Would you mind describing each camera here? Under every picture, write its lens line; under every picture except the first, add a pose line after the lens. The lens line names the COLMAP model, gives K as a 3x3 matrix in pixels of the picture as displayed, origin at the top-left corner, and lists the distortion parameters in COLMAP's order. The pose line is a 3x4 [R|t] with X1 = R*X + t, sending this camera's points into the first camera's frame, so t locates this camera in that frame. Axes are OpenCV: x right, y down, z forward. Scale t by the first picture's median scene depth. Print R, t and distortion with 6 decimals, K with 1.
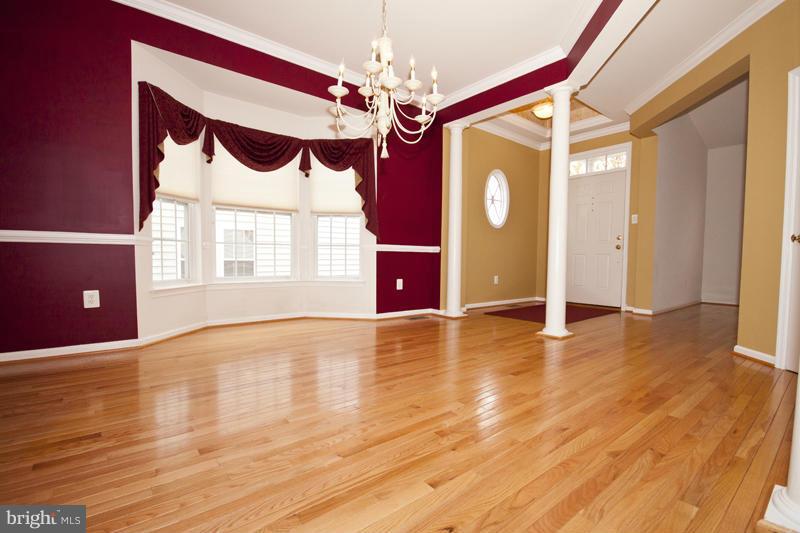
lens RADIAL K [[369.6, 0, 397.2], [0, 369.6, 273.0], [0, 0, 1]] dist [-0.011110, -0.002635]
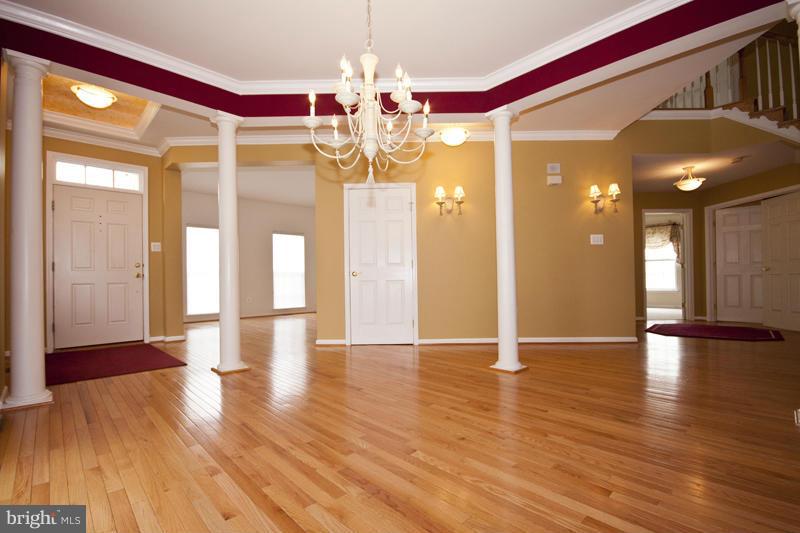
lens RADIAL K [[369.6, 0, 403.9], [0, 369.6, 273.4], [0, 0, 1]] dist [-0.011110, -0.002635]
pose [[-0.100207, 0.003812, 0.994959, -0.451541], [0.057351, 0.998352, 0.001951, -0.045195], [-0.993312, 0.057258, -0.100260, 0.497137]]
